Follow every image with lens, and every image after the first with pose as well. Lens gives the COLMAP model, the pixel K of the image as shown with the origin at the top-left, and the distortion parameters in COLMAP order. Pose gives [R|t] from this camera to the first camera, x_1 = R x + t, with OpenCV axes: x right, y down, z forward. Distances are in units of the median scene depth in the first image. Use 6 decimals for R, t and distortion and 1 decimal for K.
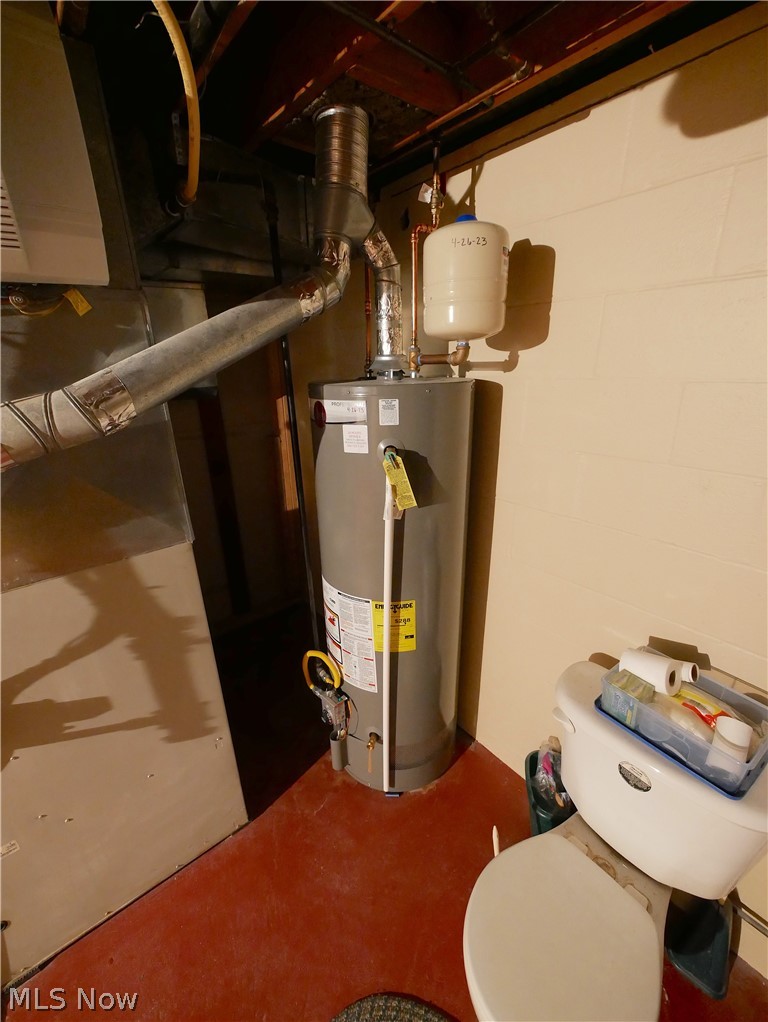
lens RADIAL K [[417.2, 0, 383.0], [0, 417.2, 509.7], [0, 0, 1]] dist [-0.002164, -0.000232]
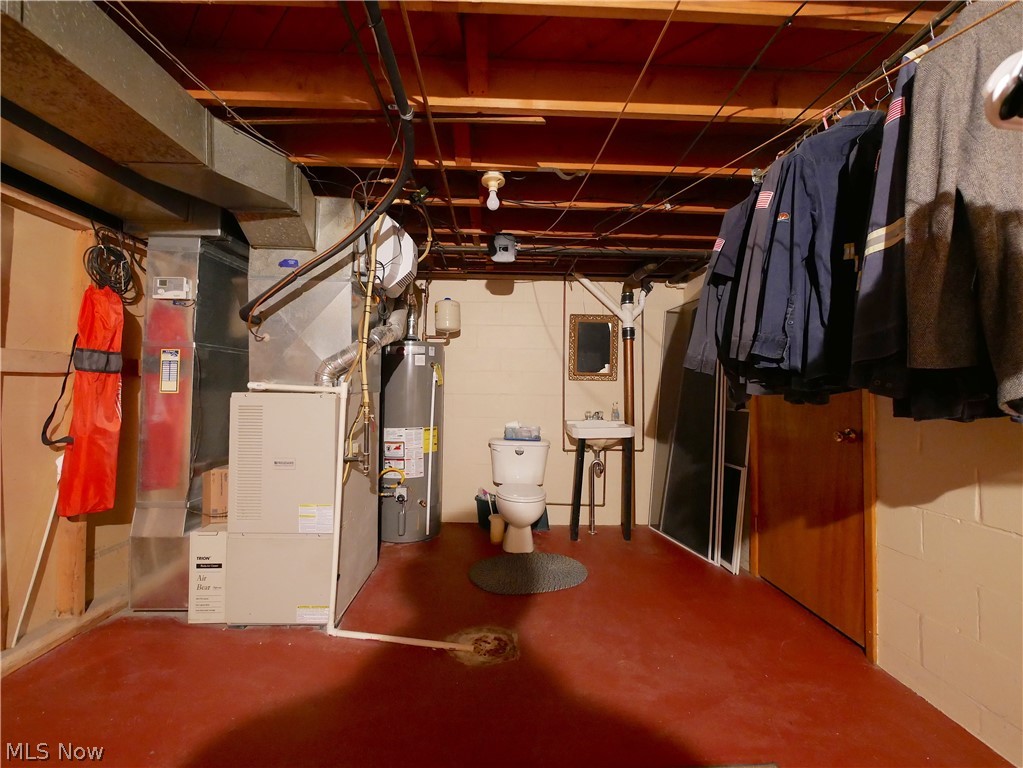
lens RADIAL K [[417.7, 0, 512.1], [0, 417.7, 383.7], [0, 0, 1]] dist [-0.002164, -0.000232]
pose [[0.617093, 0.033172, 0.786191, -1.644873], [0.260057, 0.934374, -0.243547, 0.718930], [-0.742676, 0.354745, 0.567969, -0.845246]]
